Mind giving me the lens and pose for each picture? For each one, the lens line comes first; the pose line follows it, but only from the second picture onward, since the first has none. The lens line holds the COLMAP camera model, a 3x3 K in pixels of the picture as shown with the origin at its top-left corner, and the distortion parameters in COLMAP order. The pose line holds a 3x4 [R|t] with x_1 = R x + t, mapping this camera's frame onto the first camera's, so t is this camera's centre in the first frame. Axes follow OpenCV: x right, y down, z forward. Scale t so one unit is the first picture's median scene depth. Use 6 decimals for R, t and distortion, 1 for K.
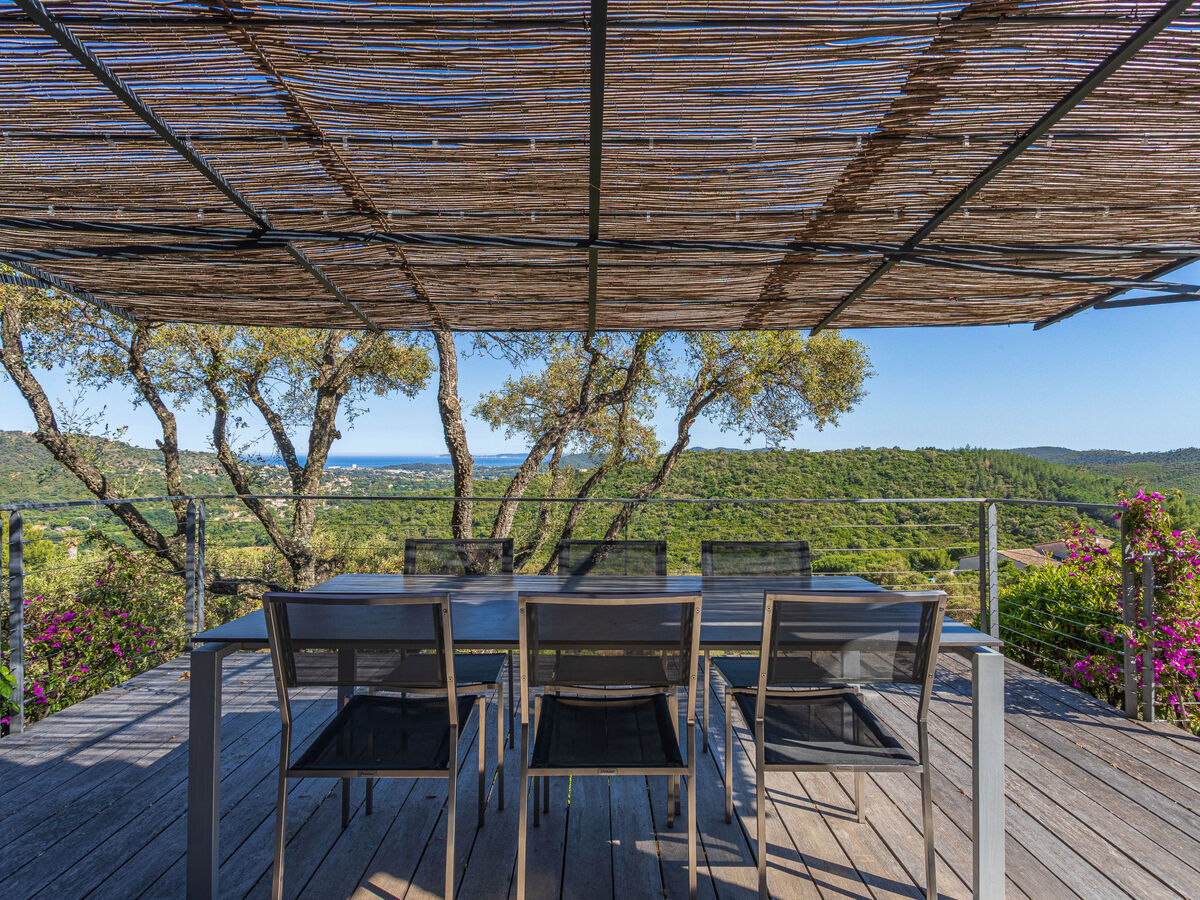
lens RADIAL K [[637.2, 0, 602.8], [0, 637.2, 452.3], [0, 0, 1]] dist [0.002538, 0.002654]
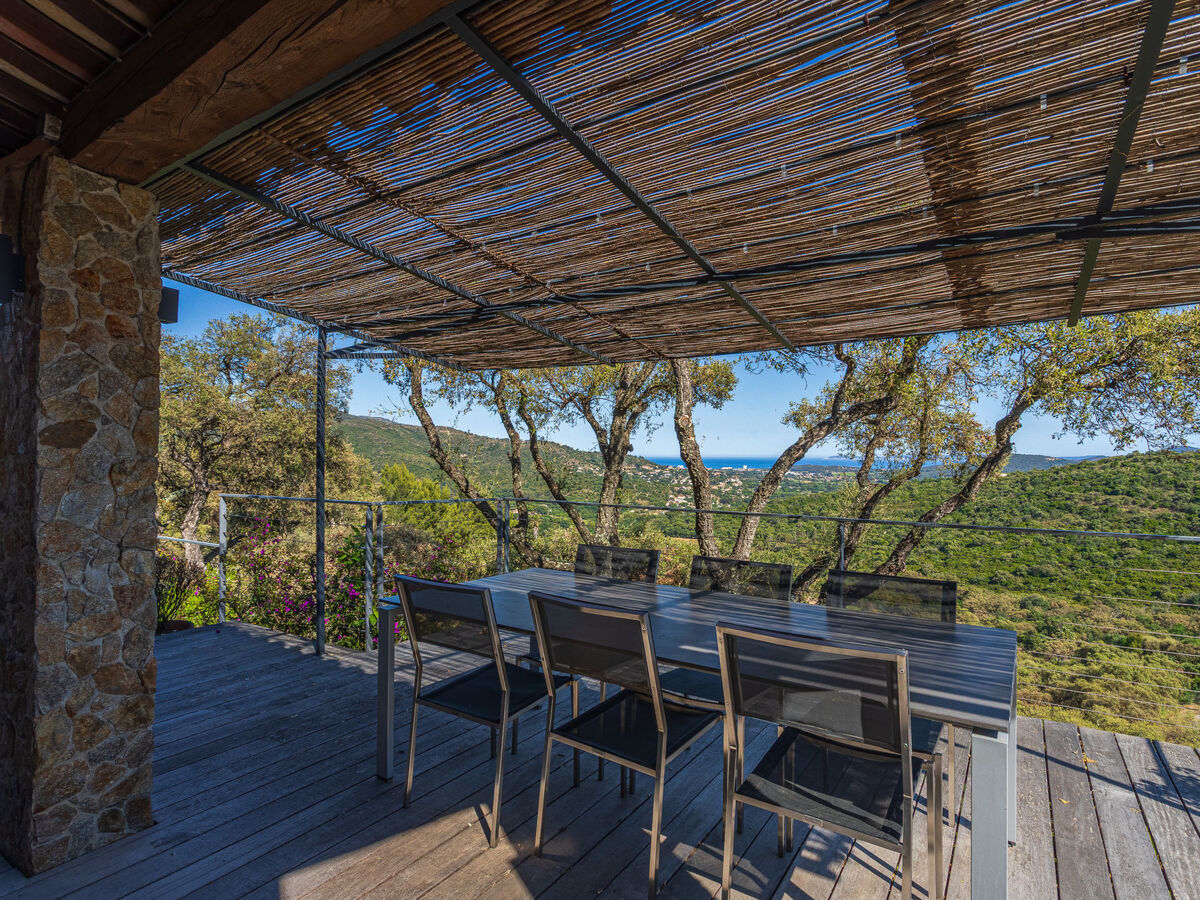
lens RADIAL K [[637.2, 0, 602.8], [0, 637.2, 452.3], [0, 0, 1]] dist [0.002538, 0.002654]
pose [[0.830037, -0.003272, -0.557699, 0.377366], [0.001923, 0.999994, -0.003005, -0.032010], [0.557706, 0.001422, 0.830038, 0.018372]]
